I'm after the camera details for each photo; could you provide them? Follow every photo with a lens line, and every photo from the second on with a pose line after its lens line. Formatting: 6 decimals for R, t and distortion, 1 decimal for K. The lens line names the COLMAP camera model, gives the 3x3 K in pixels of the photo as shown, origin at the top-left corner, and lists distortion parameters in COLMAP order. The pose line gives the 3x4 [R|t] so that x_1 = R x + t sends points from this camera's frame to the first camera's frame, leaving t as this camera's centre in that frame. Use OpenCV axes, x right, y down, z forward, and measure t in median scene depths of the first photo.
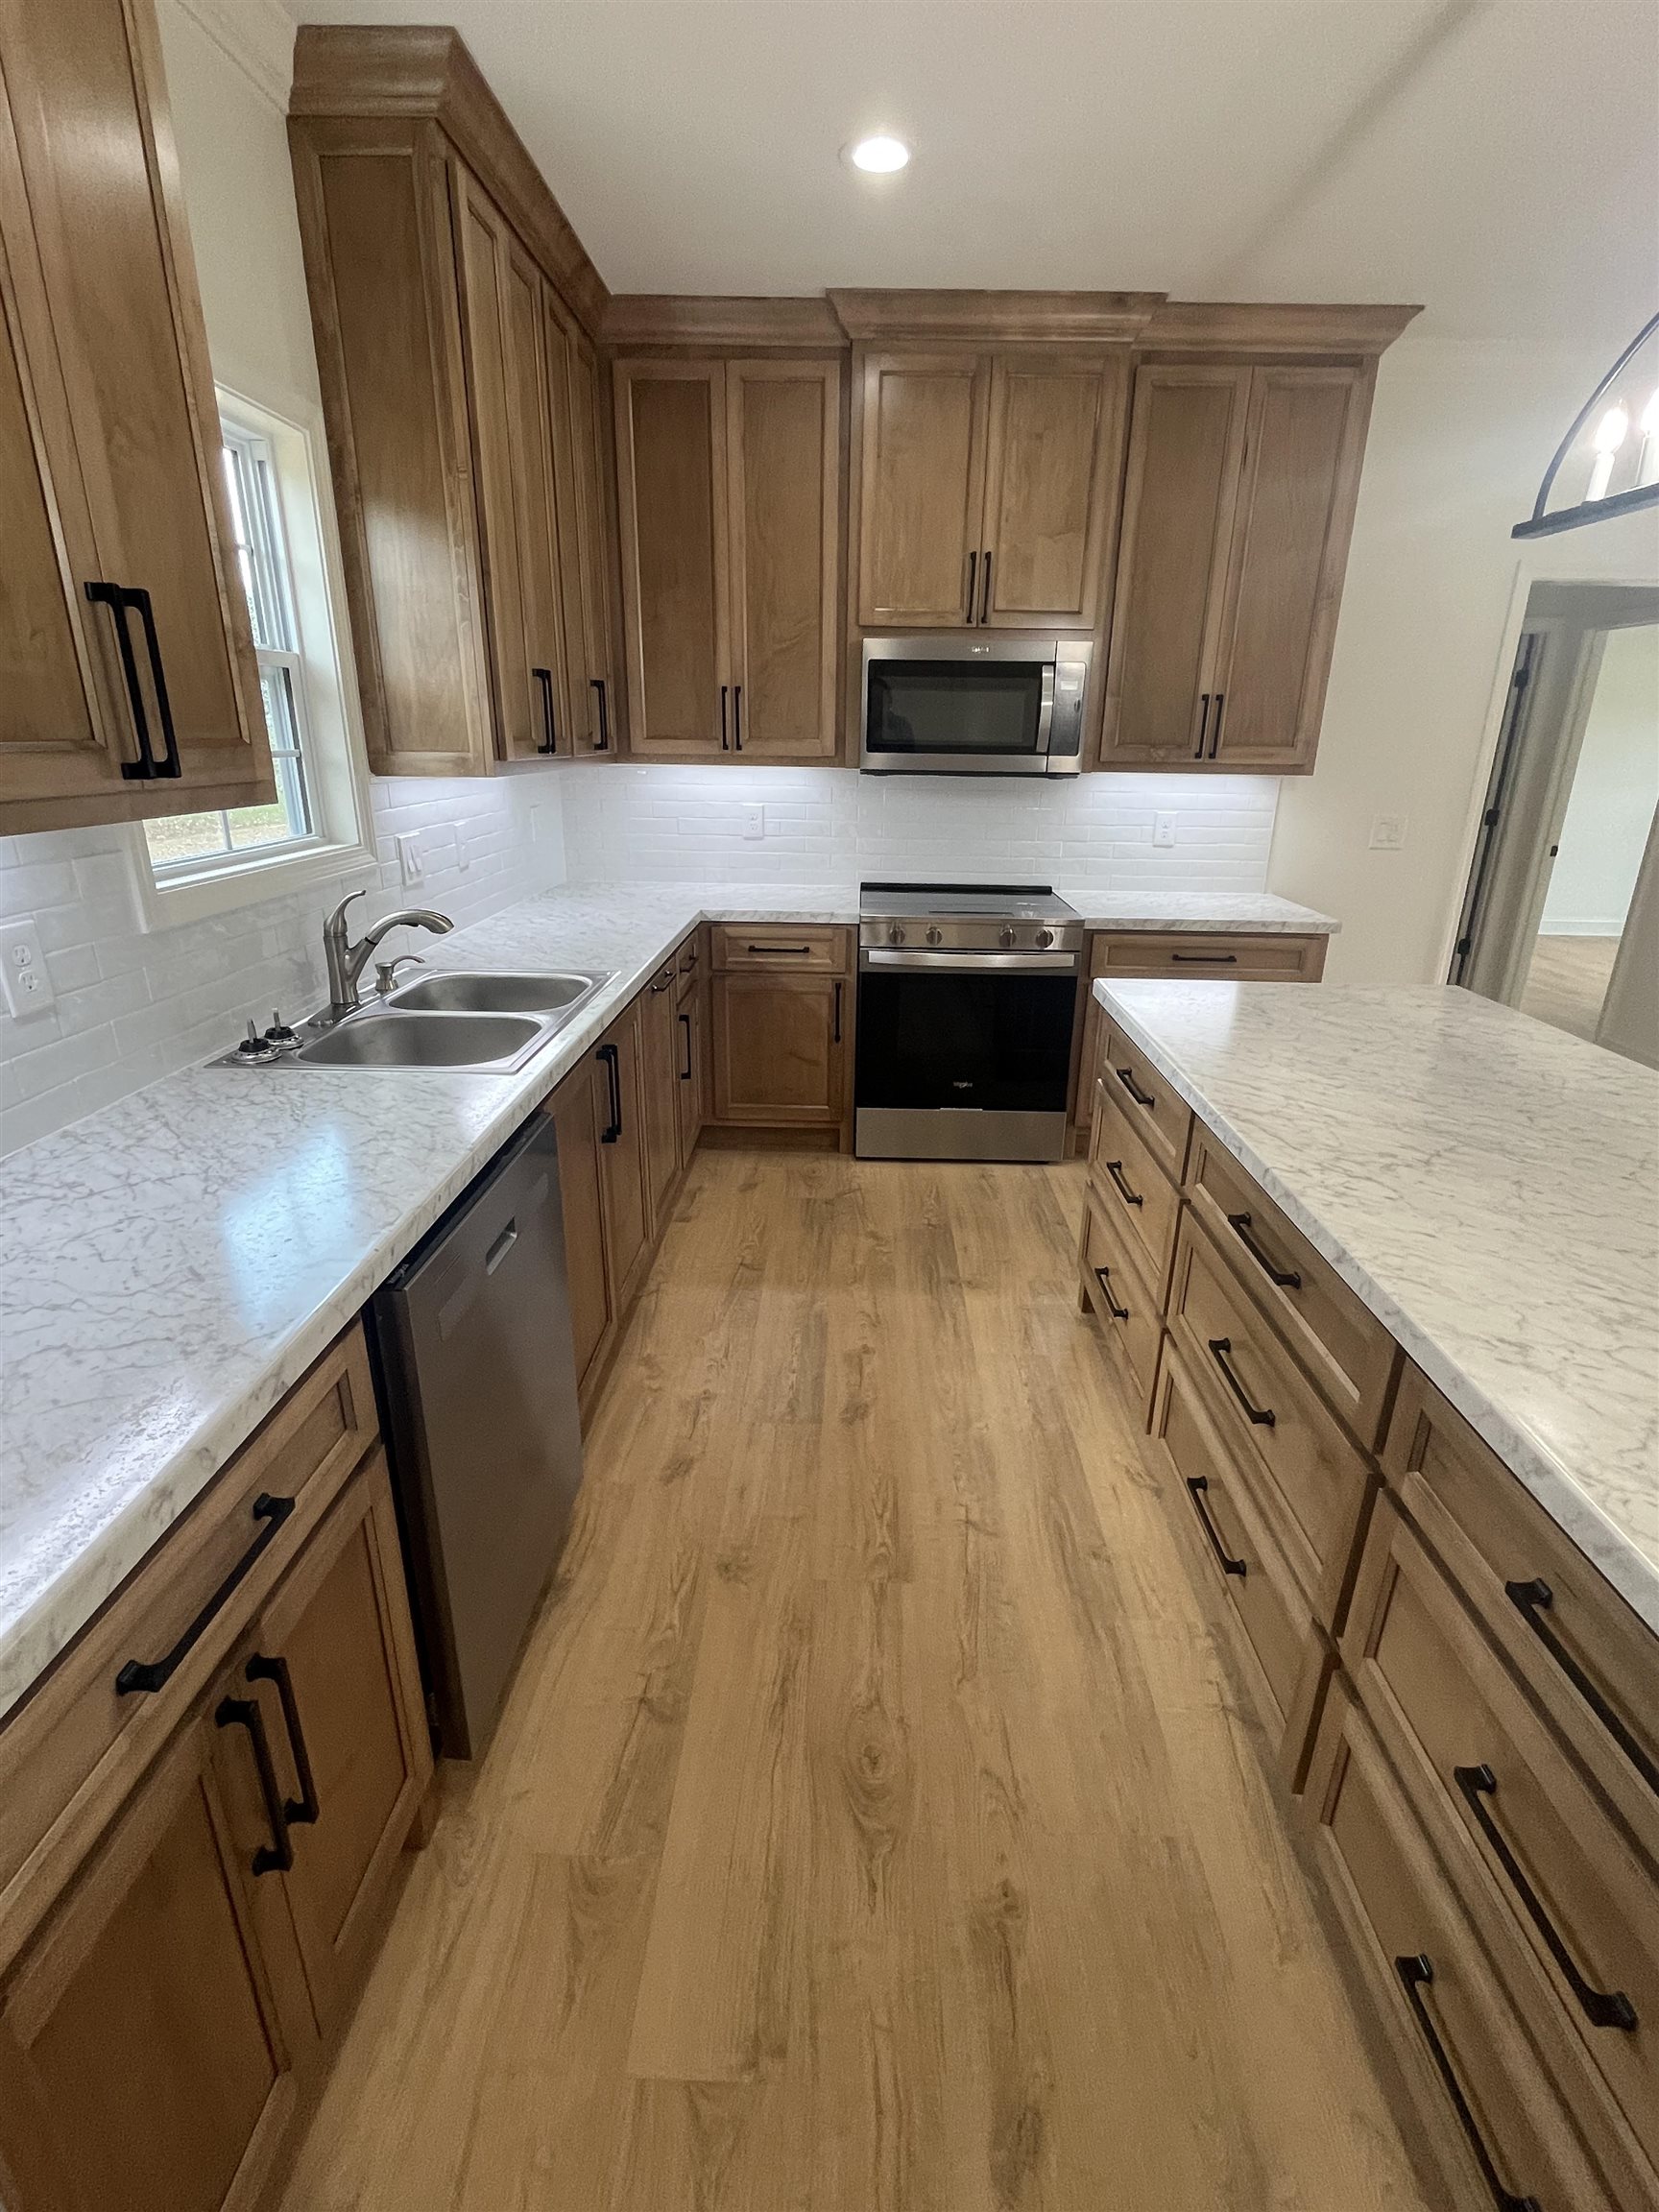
lens RADIAL K [[1024.9, 0, 839.4], [0, 1024.9, 1094.9], [0, 0, 1]] dist [-0.001261, -0.000290]
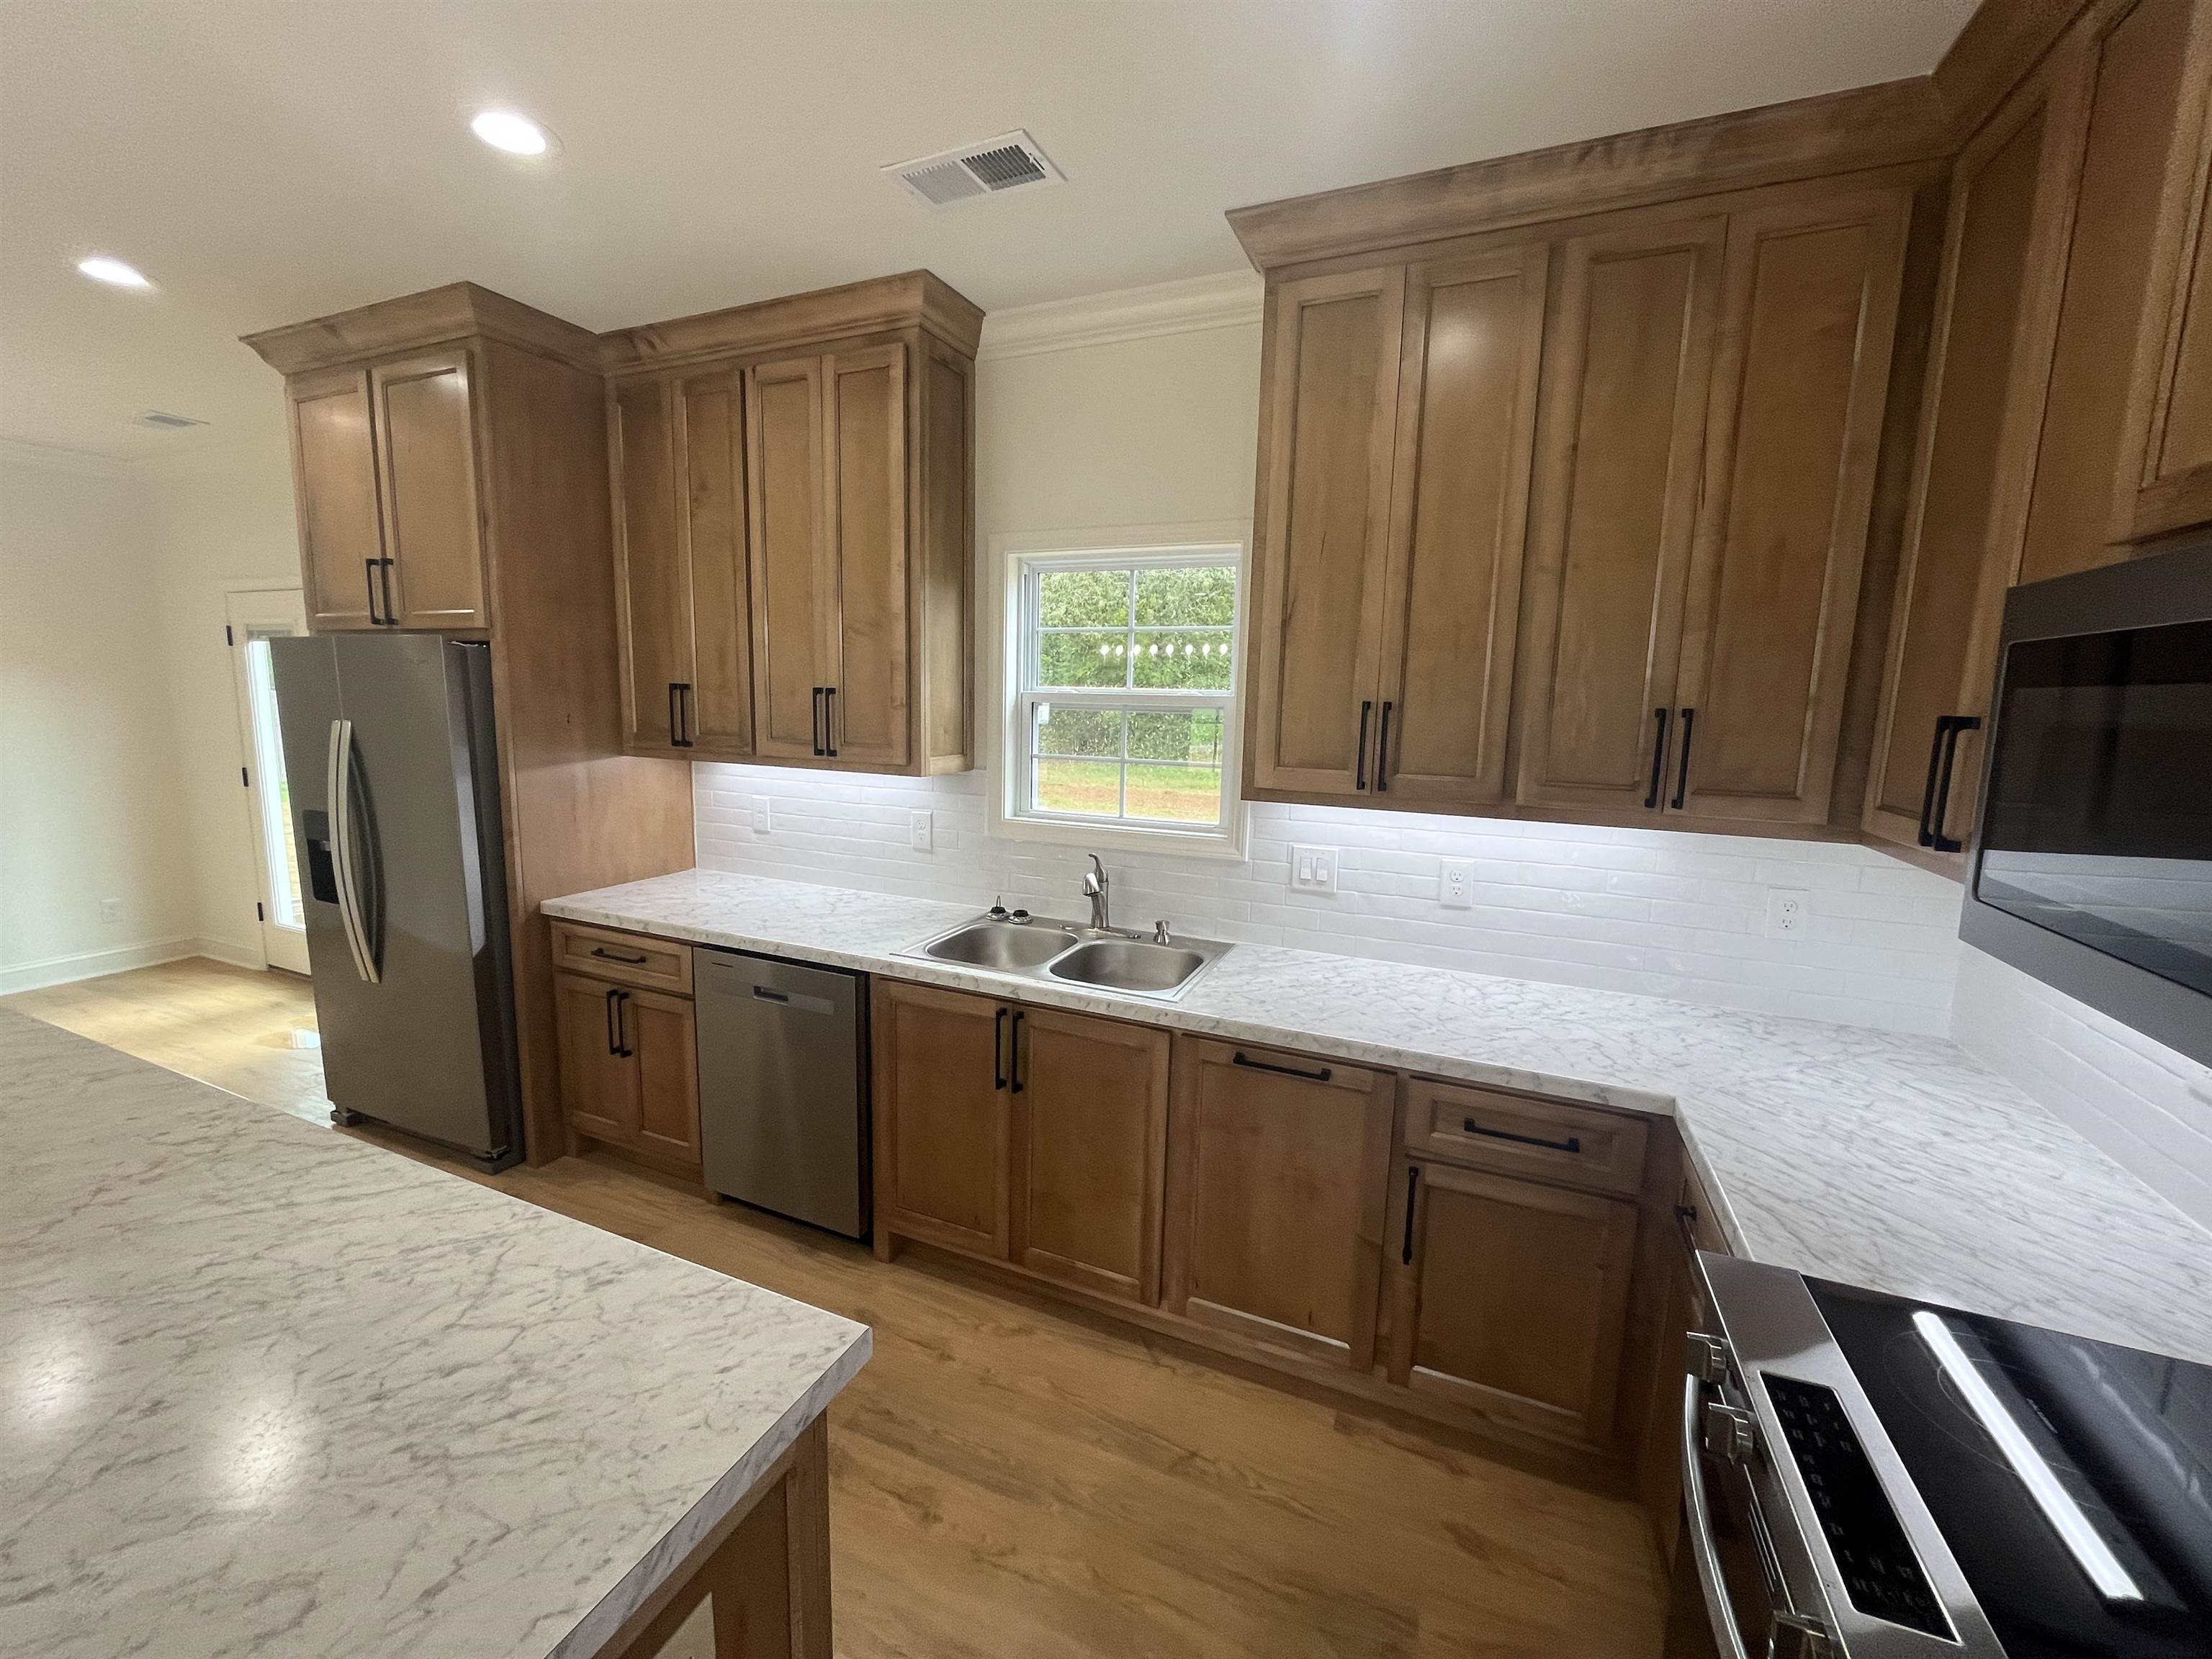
lens RADIAL K [[893.8, 0, 1096.1], [0, 893.8, 817.5], [0, 0, 1]] dist [0.000271, -0.000085]
pose [[-0.375995, 0.106450, -0.920487, 0.465161], [-0.334975, 0.910584, 0.242134, -0.376789], [0.863956, 0.399381, -0.306717, 0.936581]]
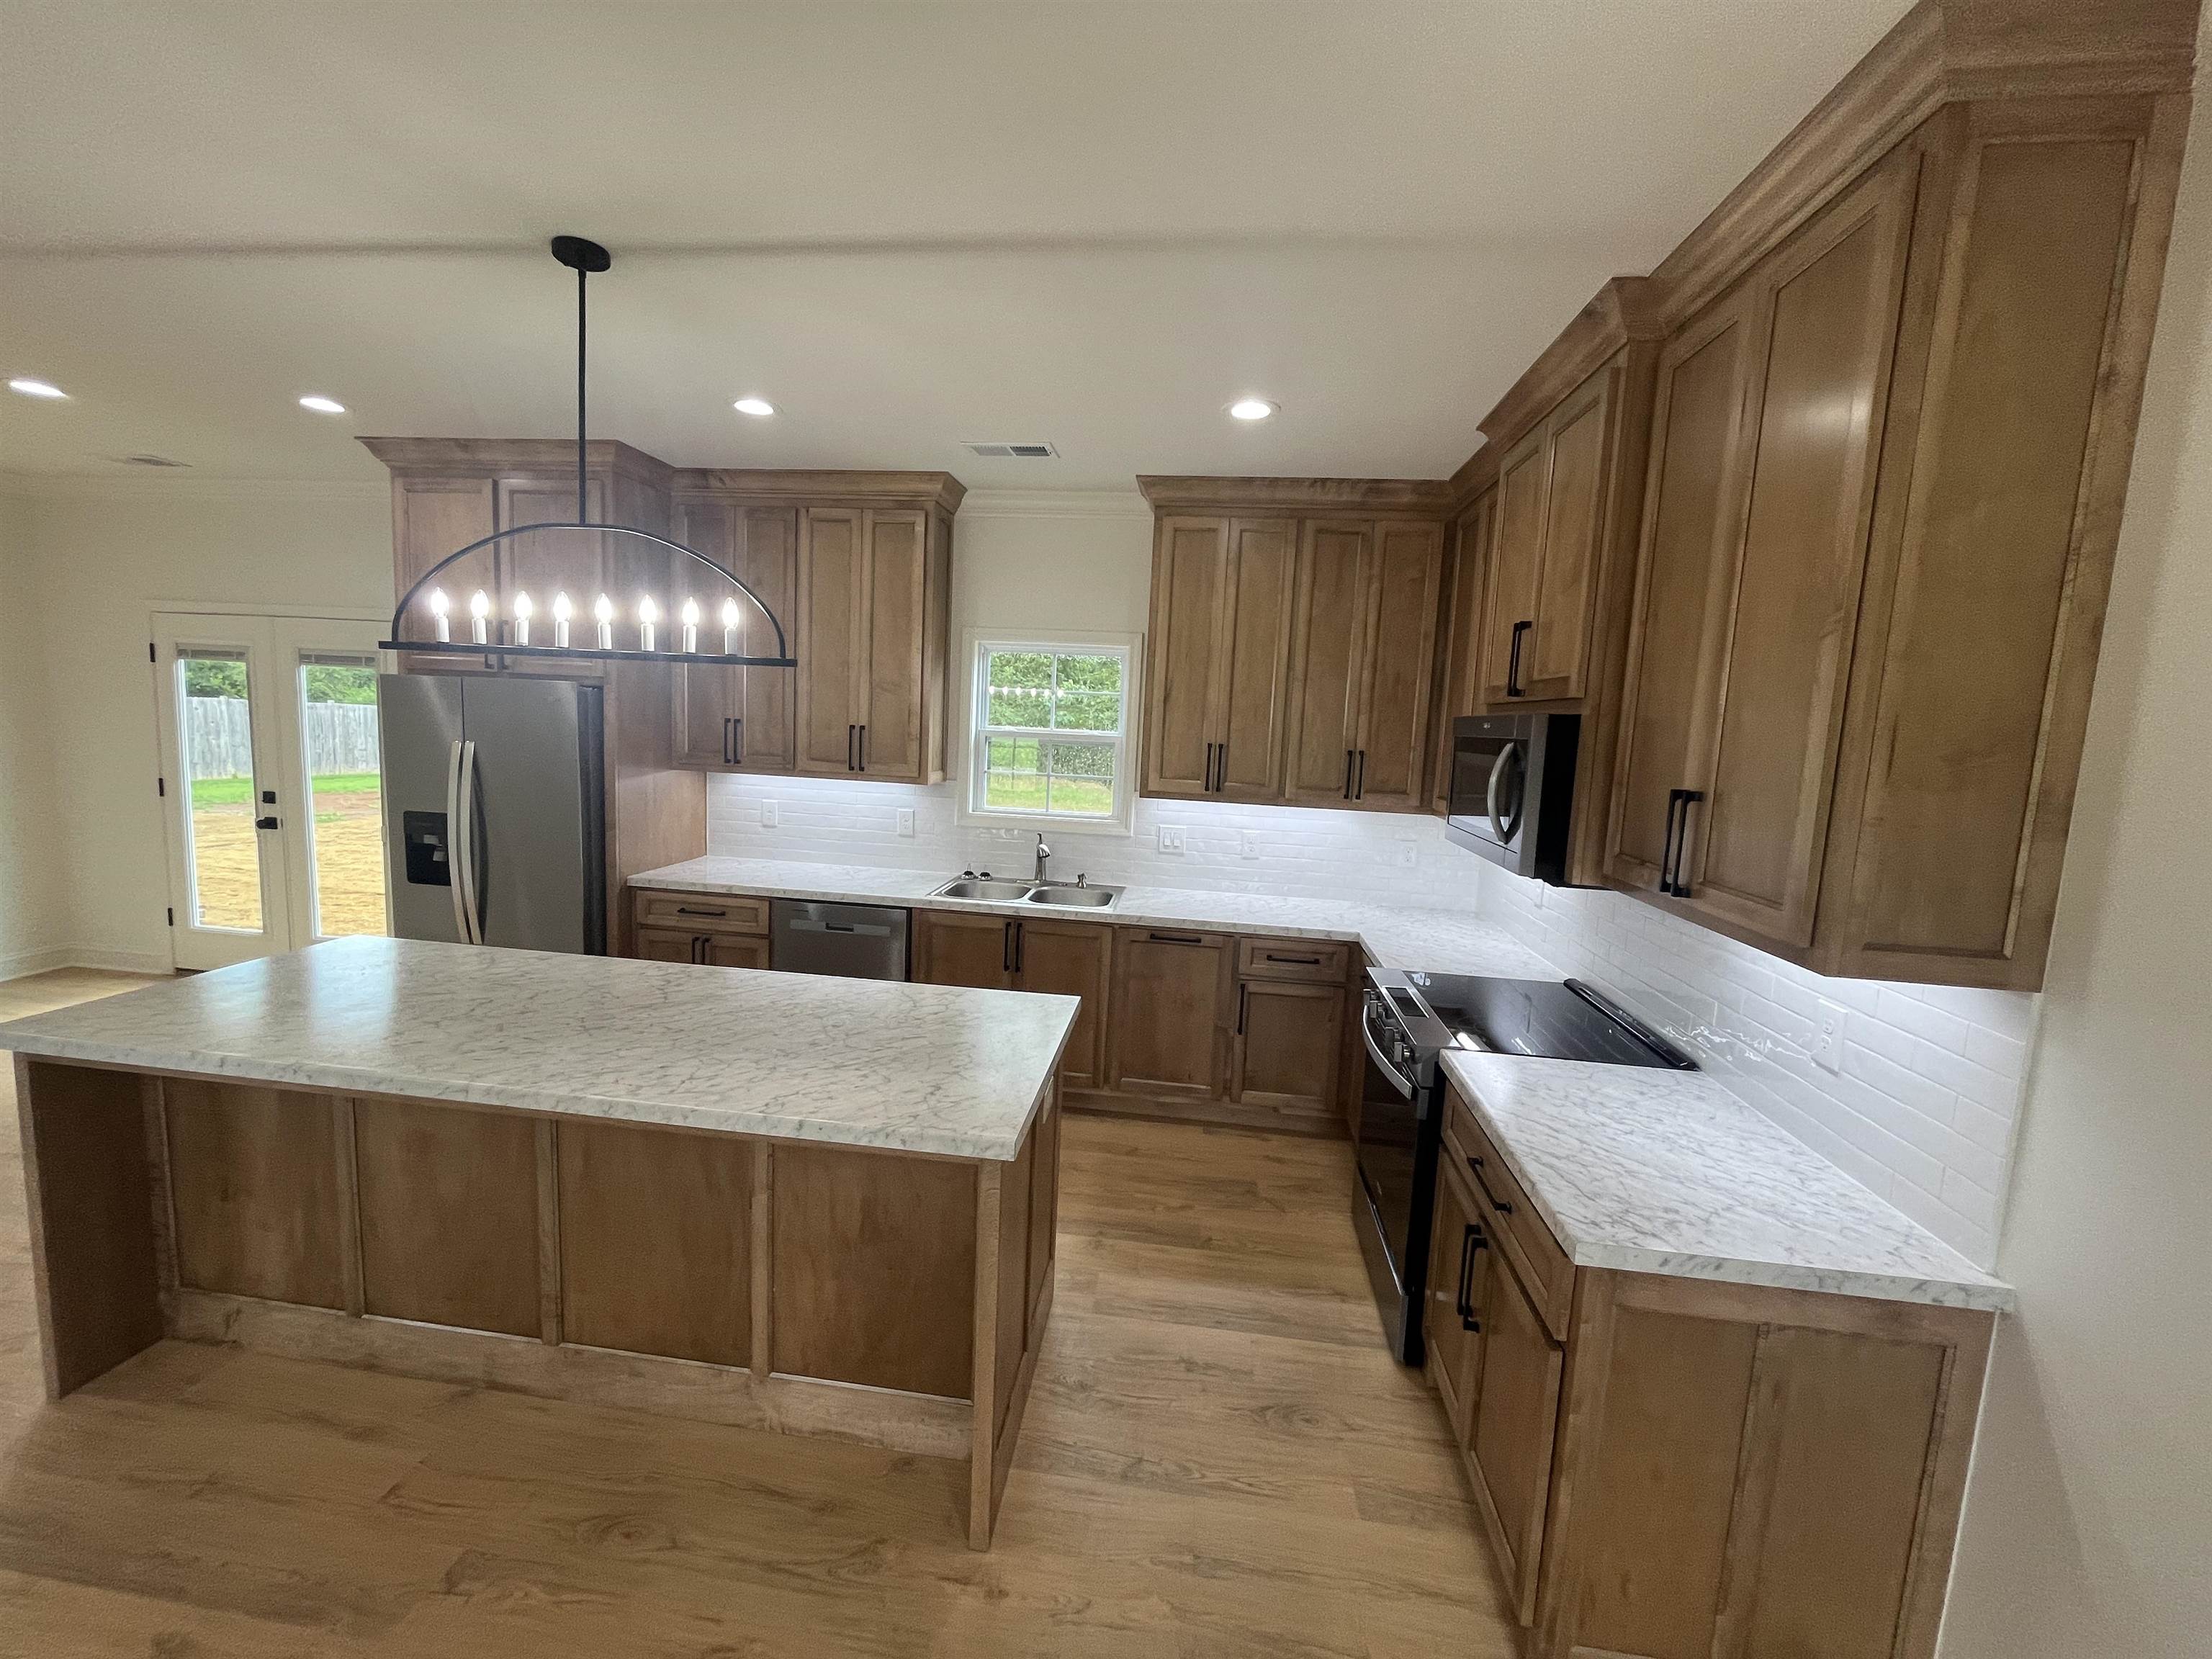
lens RADIAL K [[882.9, 0, 1097.1], [0, 882.9, 820.5], [0, 0, 1]] dist [-0.001923, 0.000136]
pose [[-0.095997, 0.093884, -0.990944, 1.015817], [-0.377685, 0.917657, 0.123529, -0.355202], [0.920944, 0.386123, -0.052633, 0.829940]]
